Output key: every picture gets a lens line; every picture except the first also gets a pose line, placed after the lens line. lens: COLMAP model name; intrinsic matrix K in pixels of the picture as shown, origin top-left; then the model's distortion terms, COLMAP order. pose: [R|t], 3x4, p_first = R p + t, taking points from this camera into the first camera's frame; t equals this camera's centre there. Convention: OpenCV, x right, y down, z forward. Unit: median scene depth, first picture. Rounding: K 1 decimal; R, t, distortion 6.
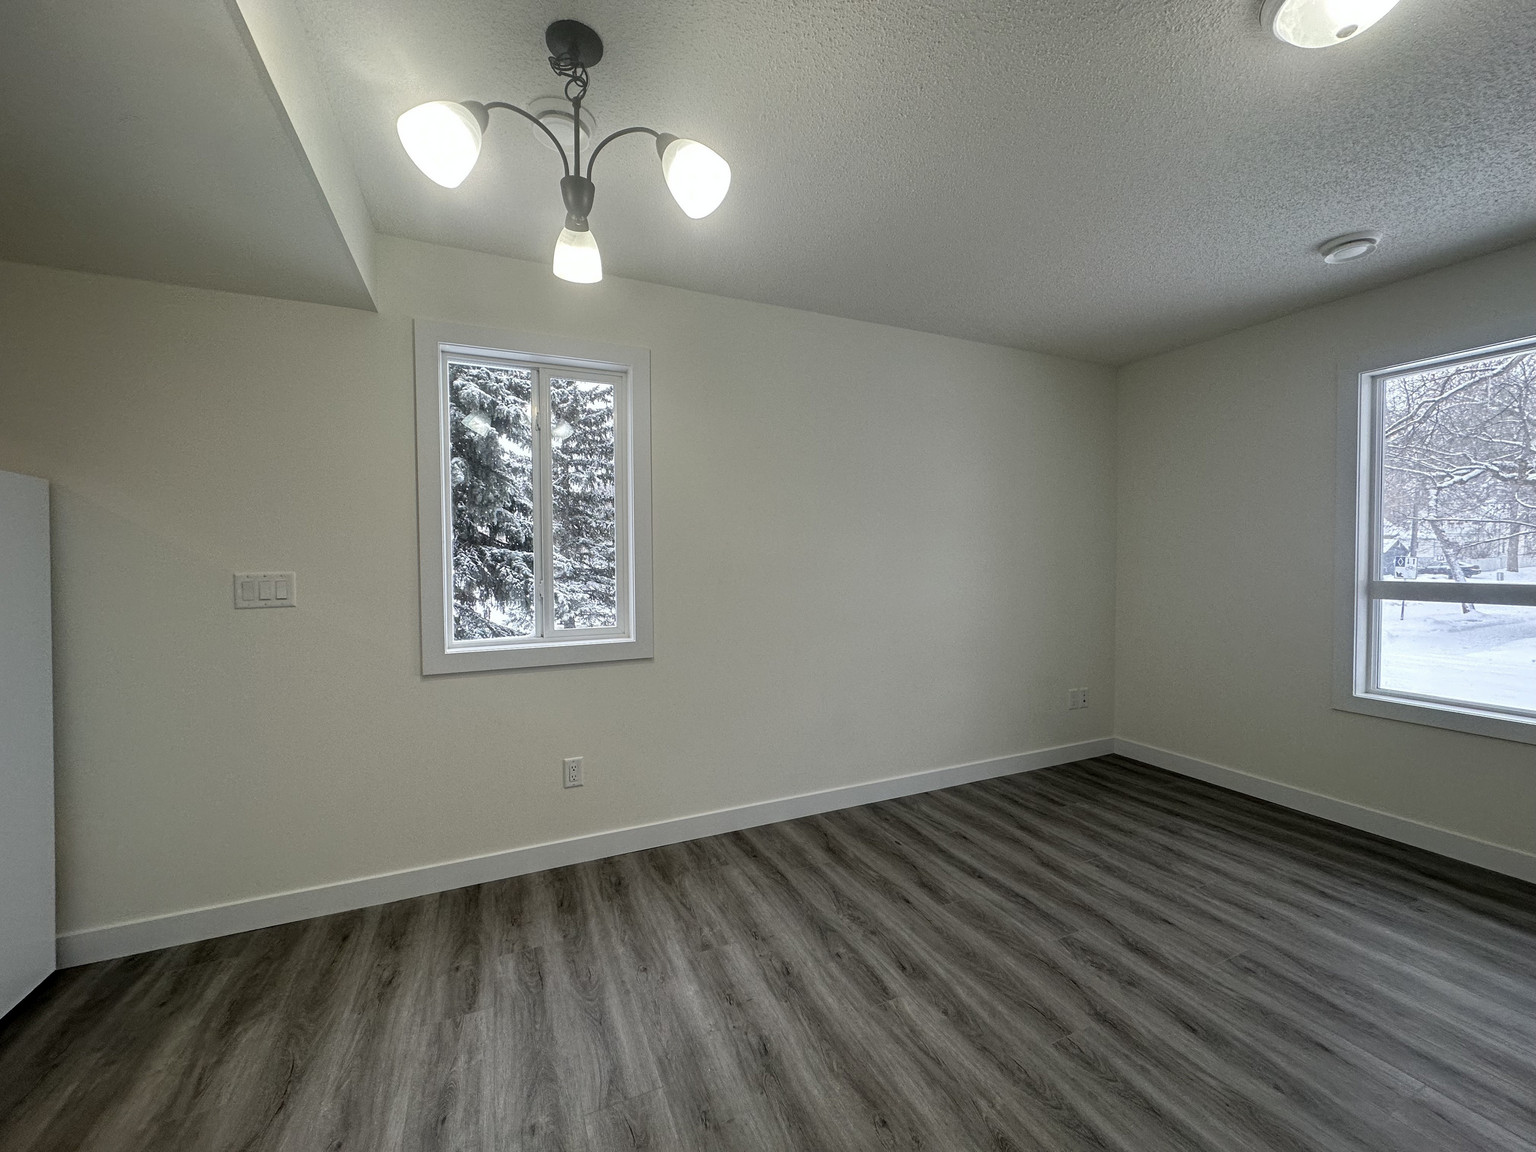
lens RADIAL K [[611.4, 0, 766.3], [0, 611.4, 573.2], [0, 0, 1]] dist [-0.000907, 0.000040]
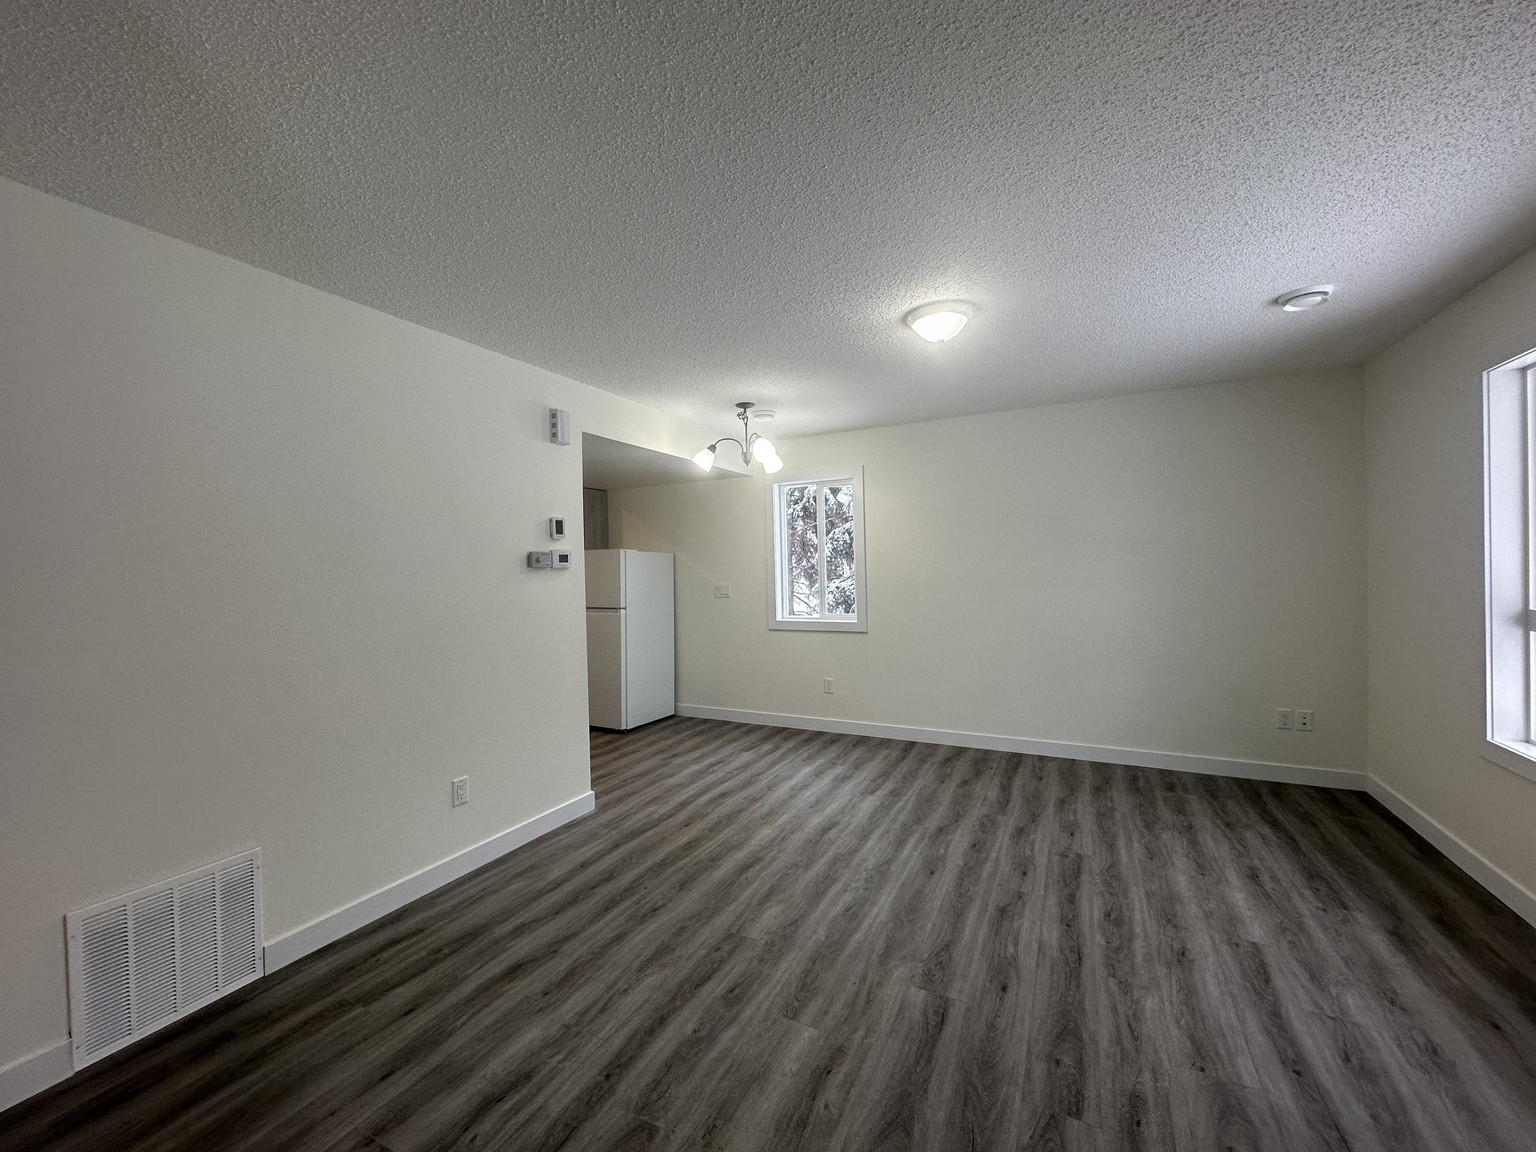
lens RADIAL K [[611.4, 0, 766.3], [0, 611.4, 573.2], [0, 0, 1]] dist [-0.000907, 0.000040]
pose [[0.621462, 0.003286, -0.783438, 1.306507], [-0.003672, 0.999992, 0.001282, -0.048169], [0.783436, 0.002081, 0.621469, -0.462631]]
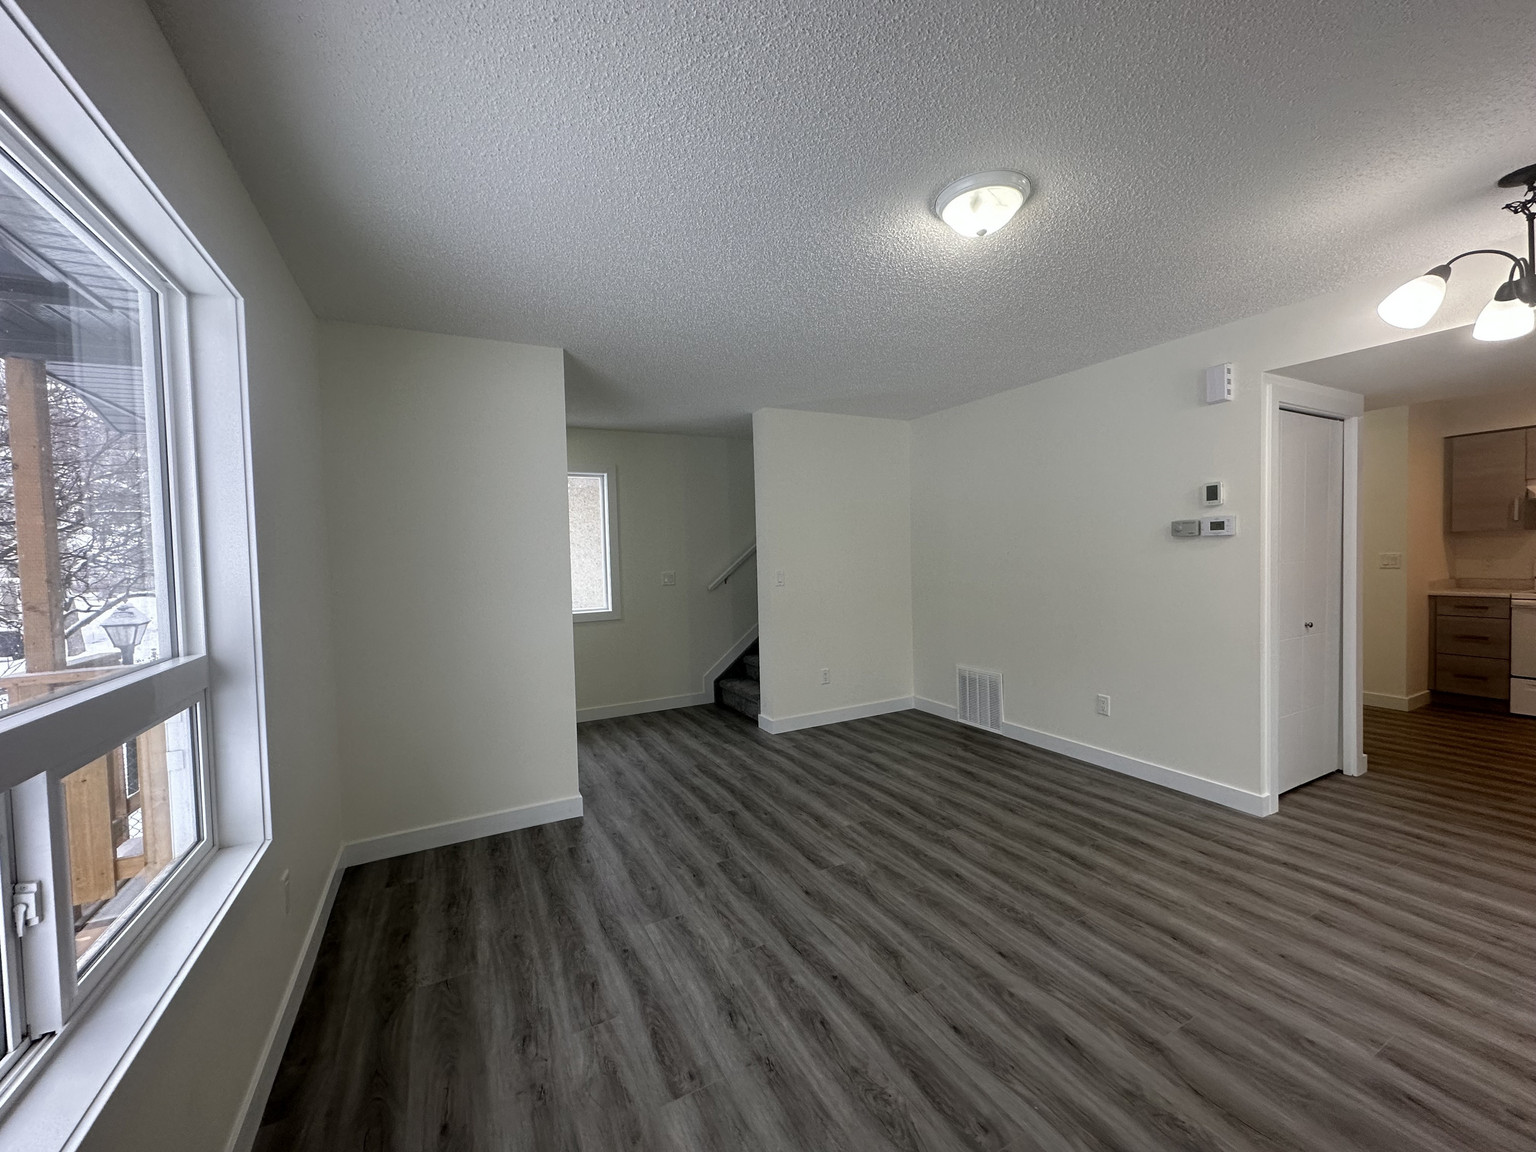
lens RADIAL K [[611.4, 0, 766.3], [0, 611.4, 573.2], [0, 0, 1]] dist [-0.000907, 0.000040]
pose [[-0.997763, 0.038295, -0.054793, 0.930872], [0.035013, 0.997605, 0.059649, -0.092672], [0.056946, 0.057597, -0.996714, 1.475182]]
